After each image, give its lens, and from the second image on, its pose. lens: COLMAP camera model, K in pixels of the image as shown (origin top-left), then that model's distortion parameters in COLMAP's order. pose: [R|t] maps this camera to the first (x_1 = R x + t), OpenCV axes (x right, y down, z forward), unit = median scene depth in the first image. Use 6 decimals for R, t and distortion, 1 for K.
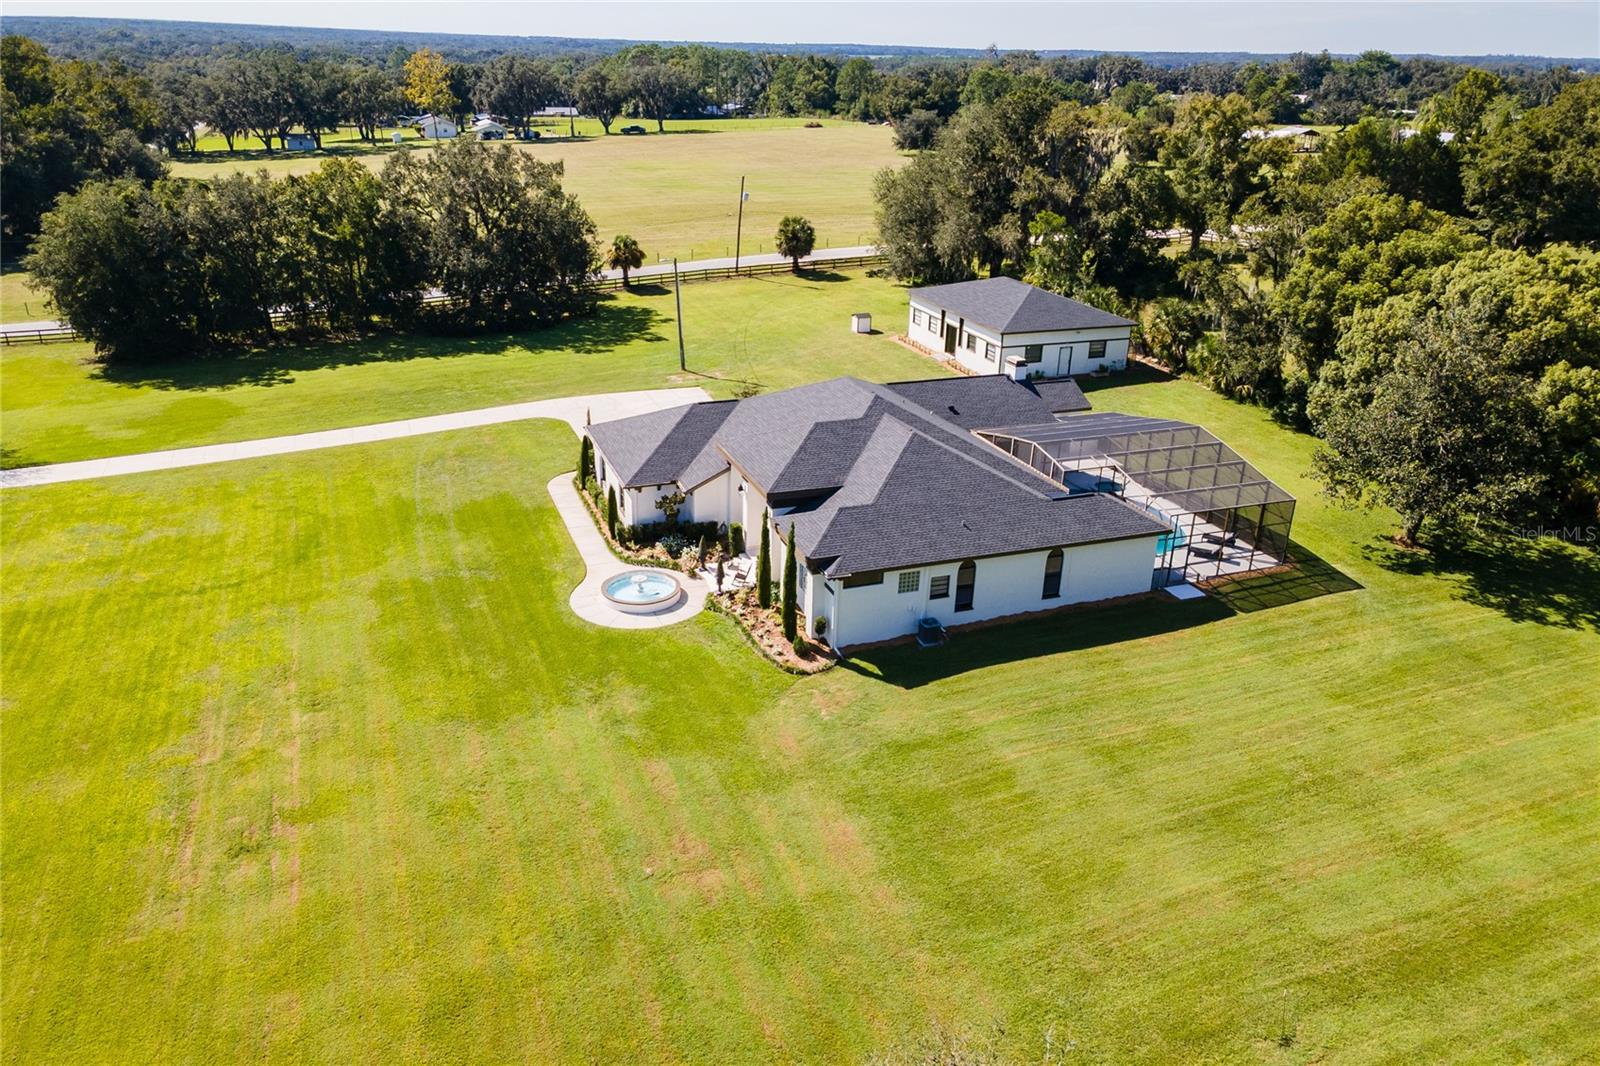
lens RADIAL K [[1172.7, 0, 793.2], [0, 1172.7, 527.6], [0, 0, 1]] dist [0.038747, -0.007346]
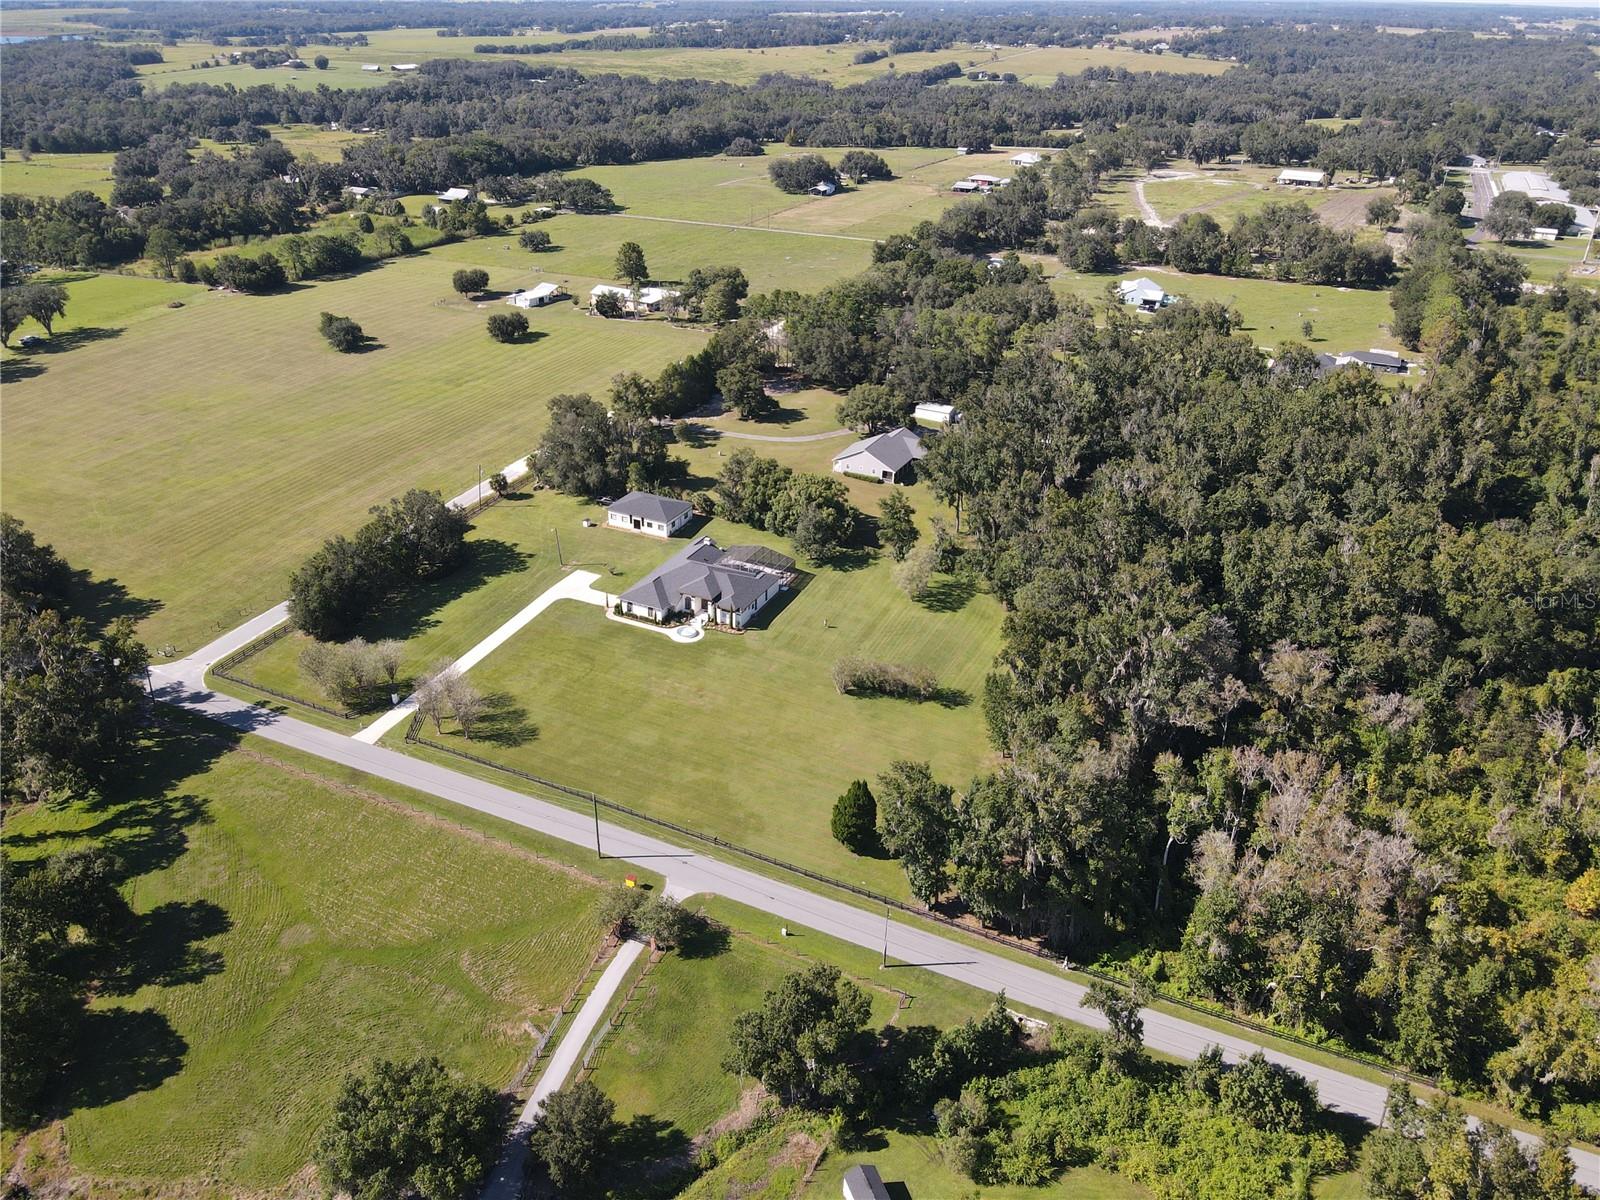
lens RADIAL K [[1171.9, 0, 795.4], [0, 1171.9, 600.1], [0, 0, 1]] dist [-0.080020, 0.091425]
pose [[0.721413, -0.334676, 0.606263, -1.399509], [0.264640, 0.942252, 0.205248, -0.481183], [-0.639944, 0.012373, 0.768322, -1.438837]]
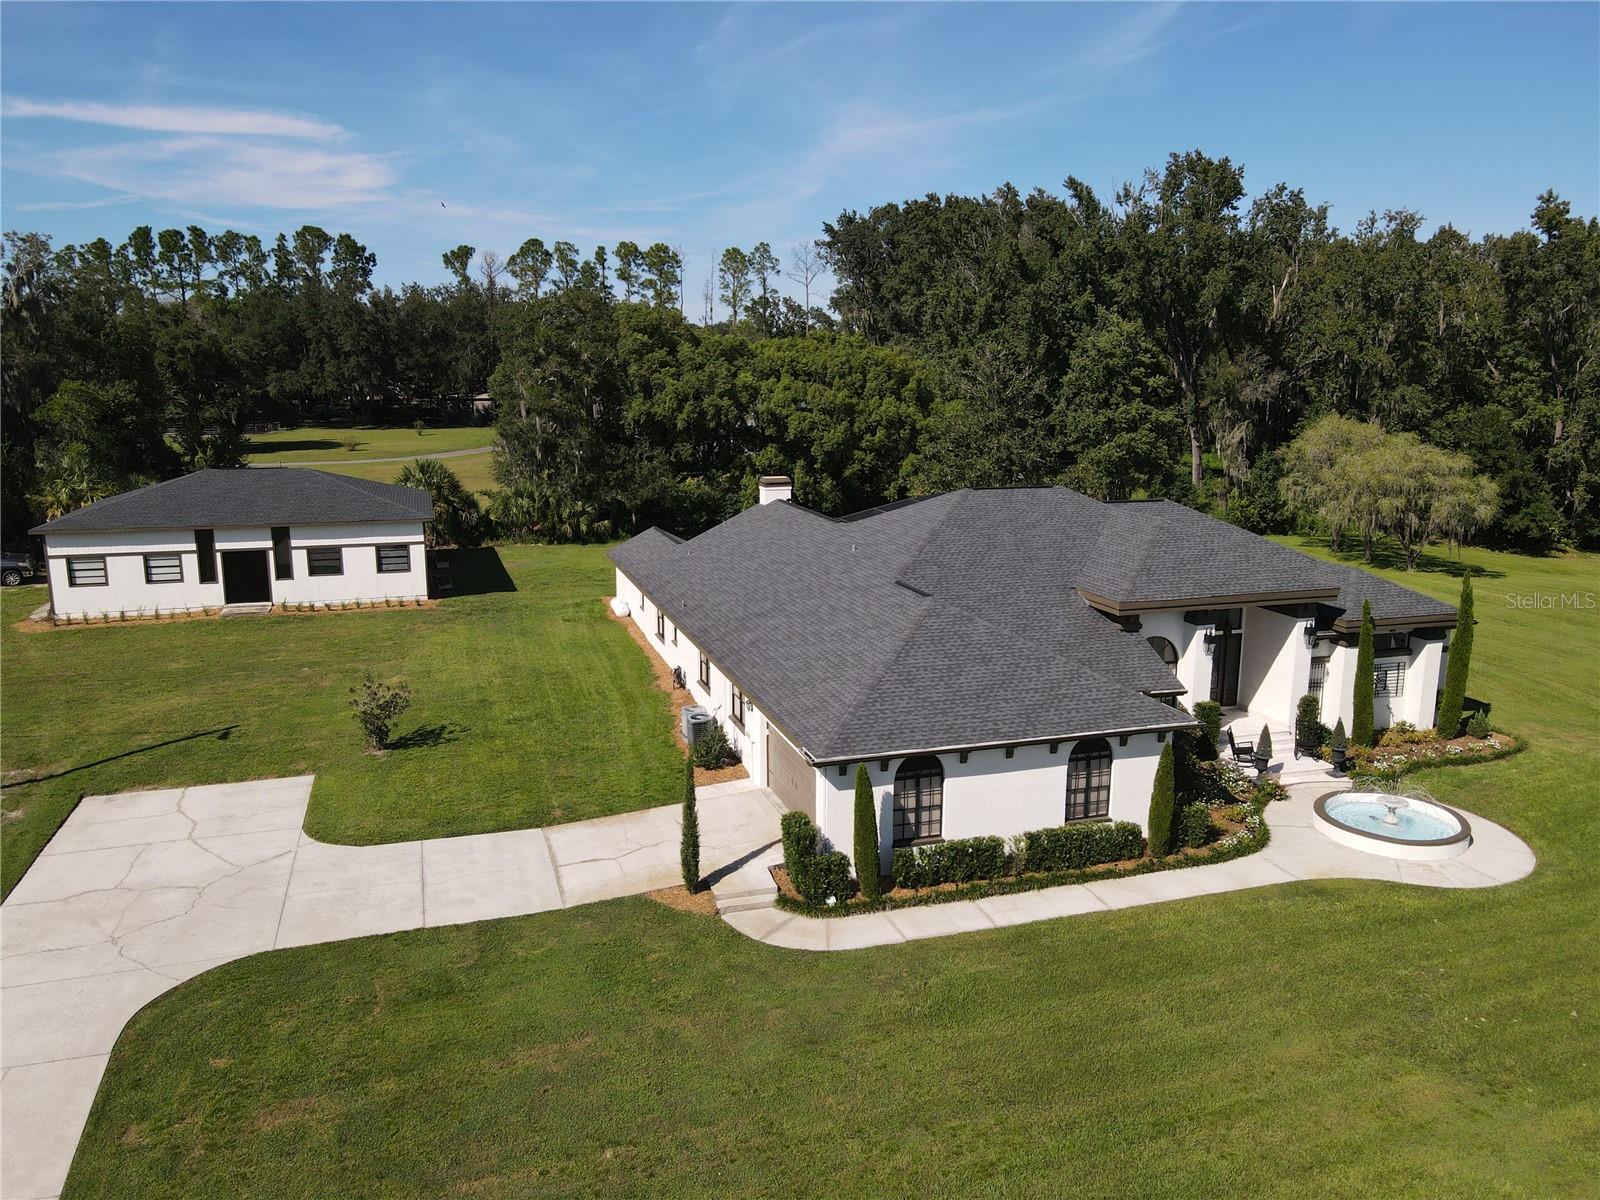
lens RADIAL K [[1179.3, 0, 792.7], [0, 1179.3, 600.3], [0, 0, 1]] dist [-0.007771, 0.038990]
pose [[0.052881, -0.220664, 0.973915, -0.420108], [0.379801, 0.906431, 0.184752, -0.160701], [-0.923556, 0.360124, 0.131741, 0.716155]]
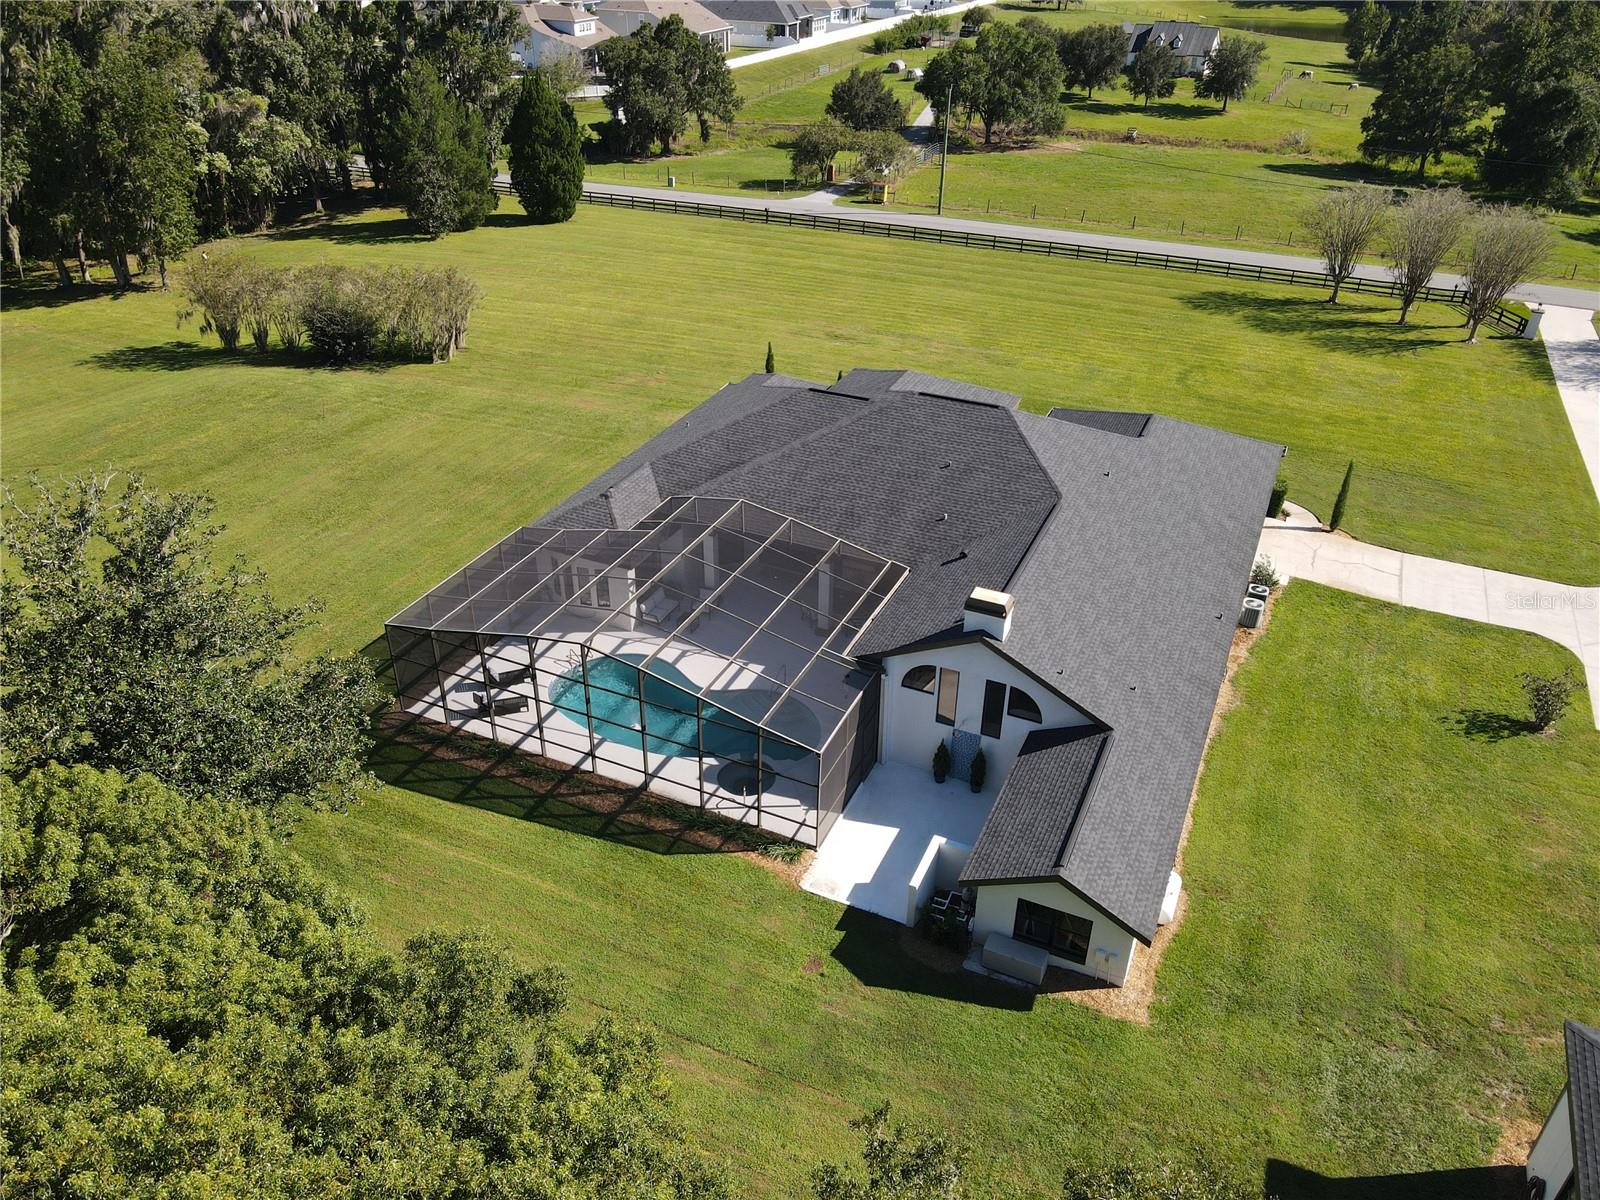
lens RADIAL K [[1173.5, 0, 801.1], [0, 1173.5, 599.6], [0, 0, 1]] dist [0.009223, 0.008096]
pose [[-0.710387, 0.336176, -0.618333, 0.414768], [-0.295872, 0.654504, 0.695761, -0.347720], [0.638600, 0.677207, -0.365487, 0.875853]]
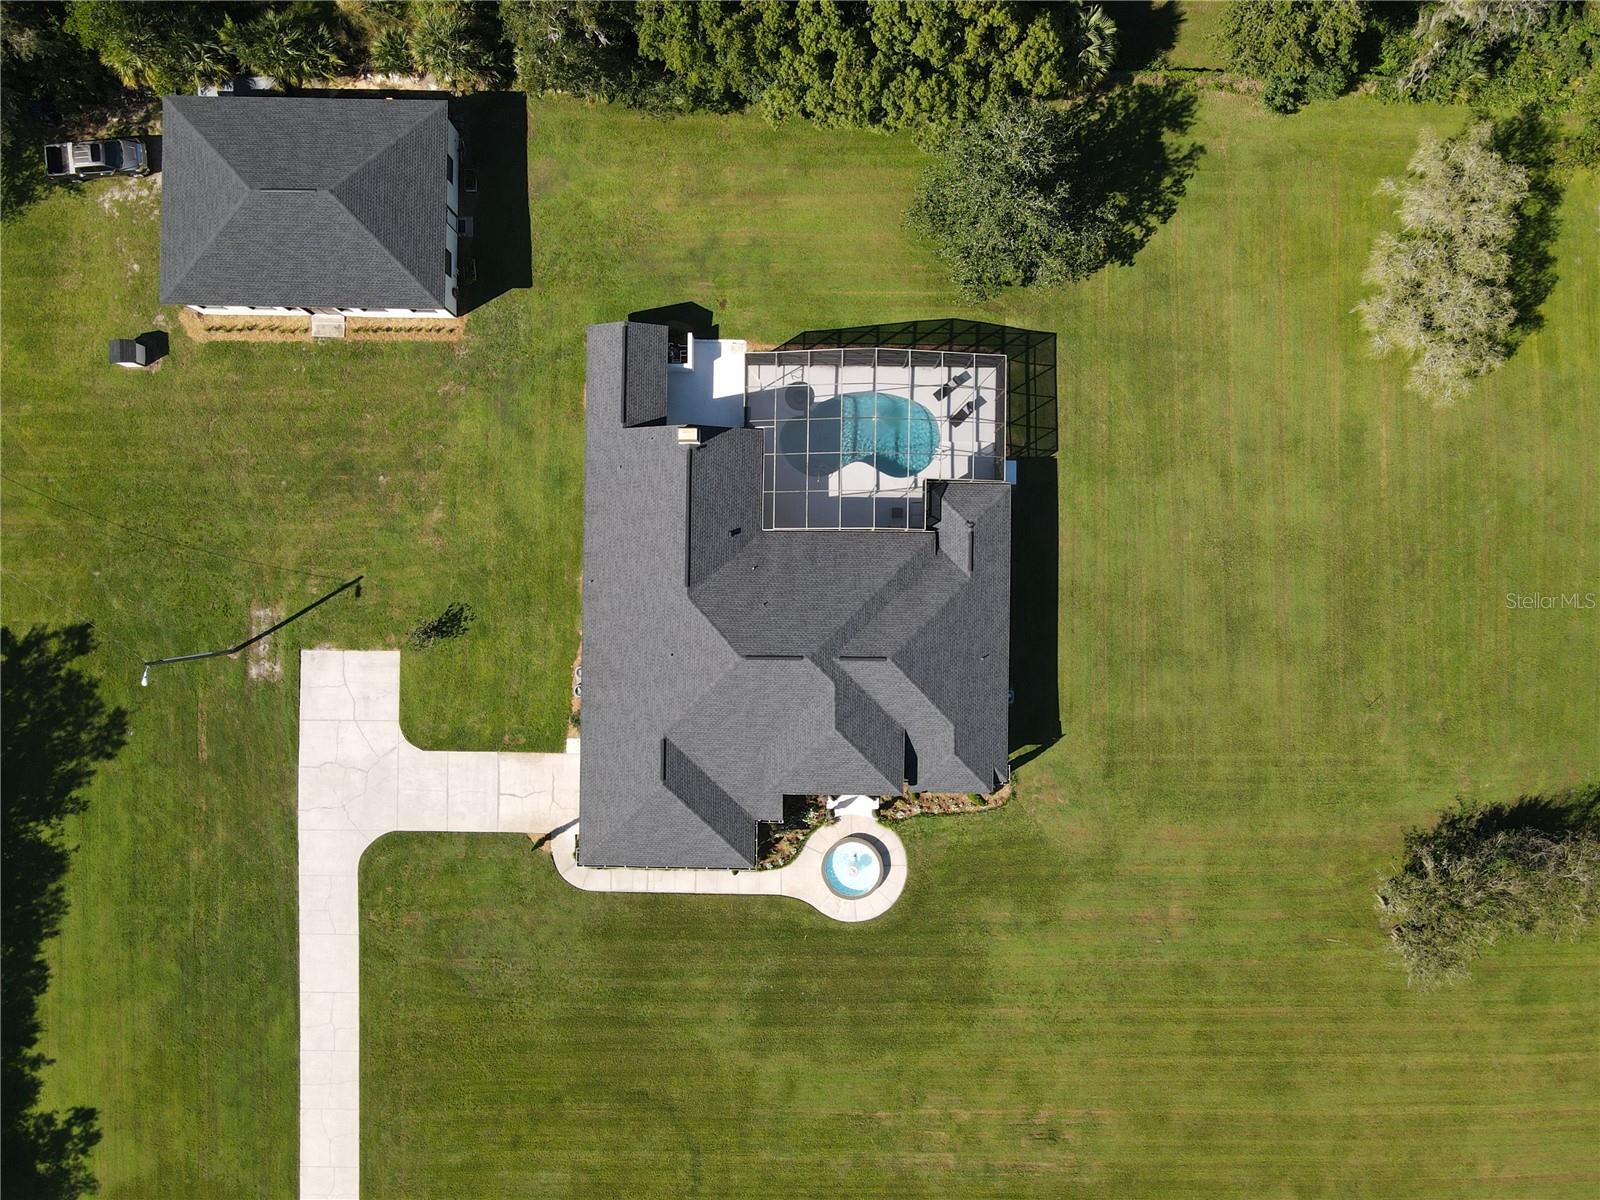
lens RADIAL K [[1173.1, 0, 798.9], [0, 1173.1, 601.7], [0, 0, 1]] dist [-0.015644, 0.053788]
pose [[0.363831, -0.931244, -0.020308, 0.091206], [0.370238, 0.124574, 0.920546, -0.735420], [-0.854723, -0.342442, 0.390106, 0.404002]]
